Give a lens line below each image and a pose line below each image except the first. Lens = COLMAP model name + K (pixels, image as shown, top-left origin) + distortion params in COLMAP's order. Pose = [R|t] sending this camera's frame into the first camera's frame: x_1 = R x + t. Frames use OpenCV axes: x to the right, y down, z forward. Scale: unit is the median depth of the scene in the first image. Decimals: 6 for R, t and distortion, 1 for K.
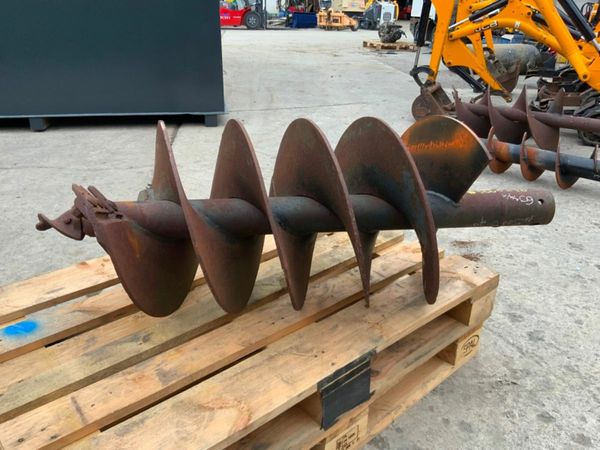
lens RADIAL K [[495.0, 0, 300.1], [0, 495.0, 226.9], [0, 0, 1]] dist [0.060032, -0.116374]
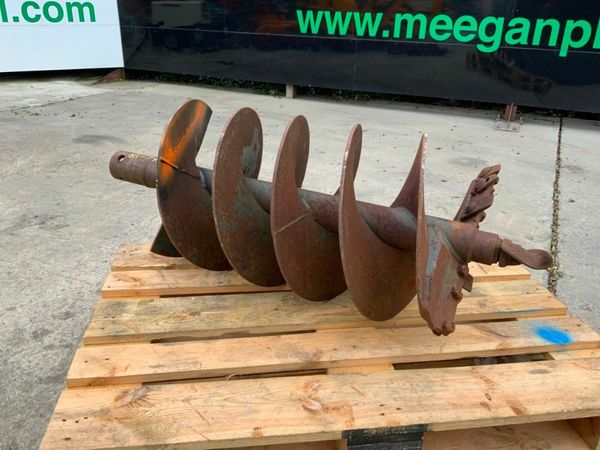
lens RADIAL K [[495.0, 0, 300.1], [0, 495.0, 226.9], [0, 0, 1]] dist [0.060032, -0.116374]
pose [[-0.841824, -0.256926, 0.474679, -0.544120], [0.180343, 0.695011, 0.696014, -0.764995], [-0.508732, 0.671527, -0.538743, 1.657991]]
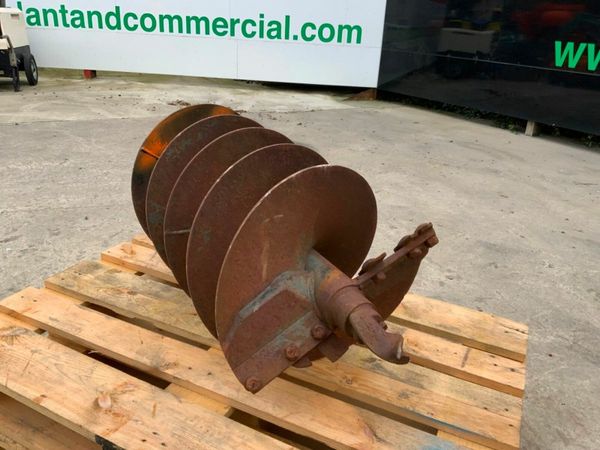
lens RADIAL K [[495.0, 0, 300.1], [0, 495.0, 226.9], [0, 0, 1]] dist [0.060032, -0.116374]
pose [[-0.398039, -0.389375, 0.830634, -0.945917], [0.316881, 0.791360, 0.522814, -0.540240], [-0.860901, 0.471313, -0.191607, 1.145612]]
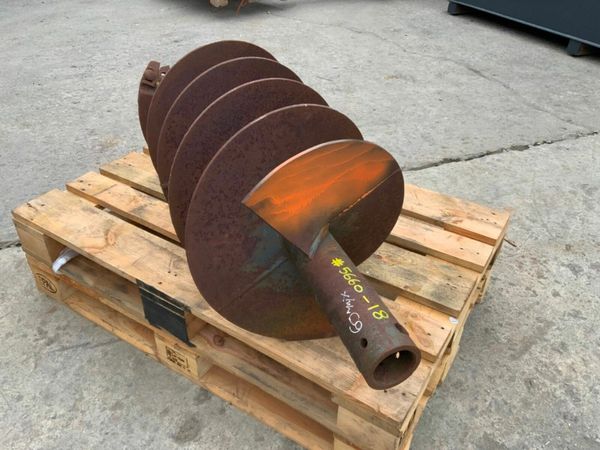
lens RADIAL K [[495.0, 0, 300.1], [0, 495.0, 226.9], [0, 0, 1]] dist [0.060032, -0.116374]
pose [[0.280812, 0.550646, -0.786087, 0.884224], [-0.410783, 0.809188, 0.420085, -0.395414], [0.867411, 0.204947, 0.453426, 0.662083]]
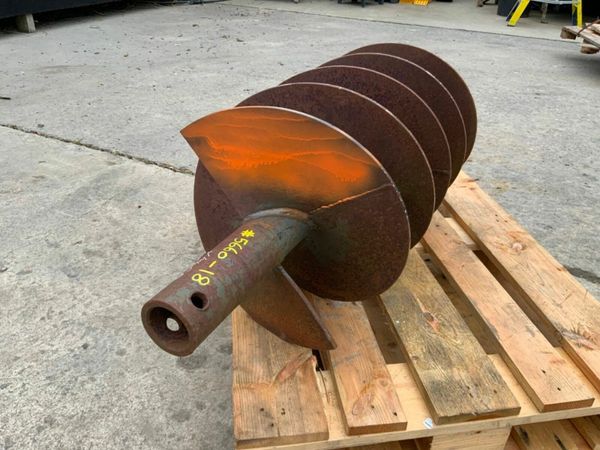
lens RADIAL K [[495.0, 0, 300.1], [0, 495.0, 226.9], [0, 0, 1]] dist [0.060032, -0.116374]
pose [[-0.534125, 0.405514, -0.741801, 0.819921], [-0.383735, 0.665559, 0.640139, -0.539051], [0.753298, 0.626569, -0.199882, 1.231755]]
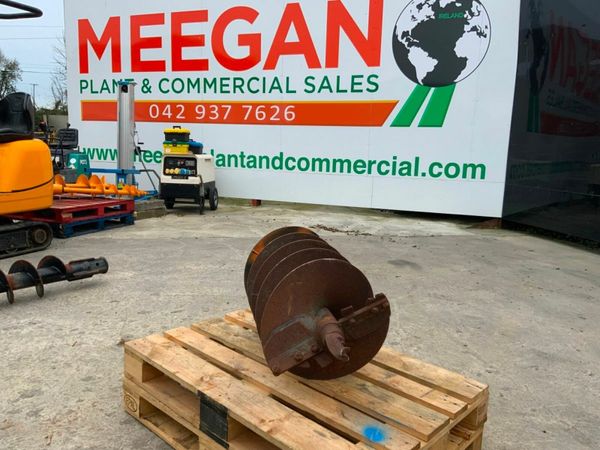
lens RADIAL K [[492.1, 0, 300.0], [0, 492.1, 225.0], [0, 0, 1]] dist [0.115343, -0.252903]
pose [[-0.097771, -0.178458, 0.979078, -1.697475], [0.372286, 0.905807, 0.202279, -0.617058], [-0.922954, 0.384274, -0.022125, 0.985179]]
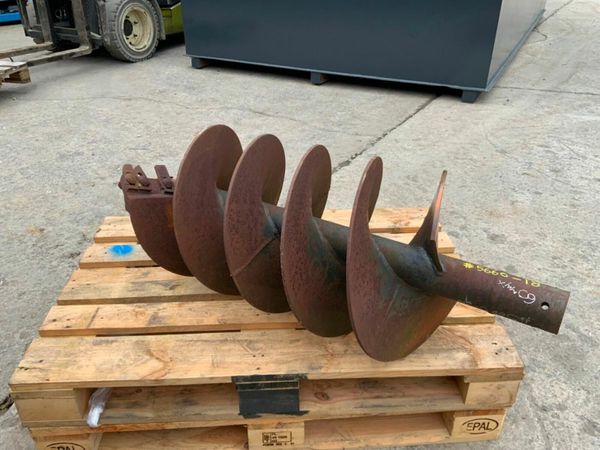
lens RADIAL K [[492.1, 0, 300.0], [0, 492.1, 225.0], [0, 0, 1]] dist [0.115343, -0.252903]
pose [[0.784871, 0.292734, -0.546155, 0.595794], [-0.240116, 0.956194, 0.167445, -0.223351], [0.571247, -0.000282, 0.820778, 0.115312]]
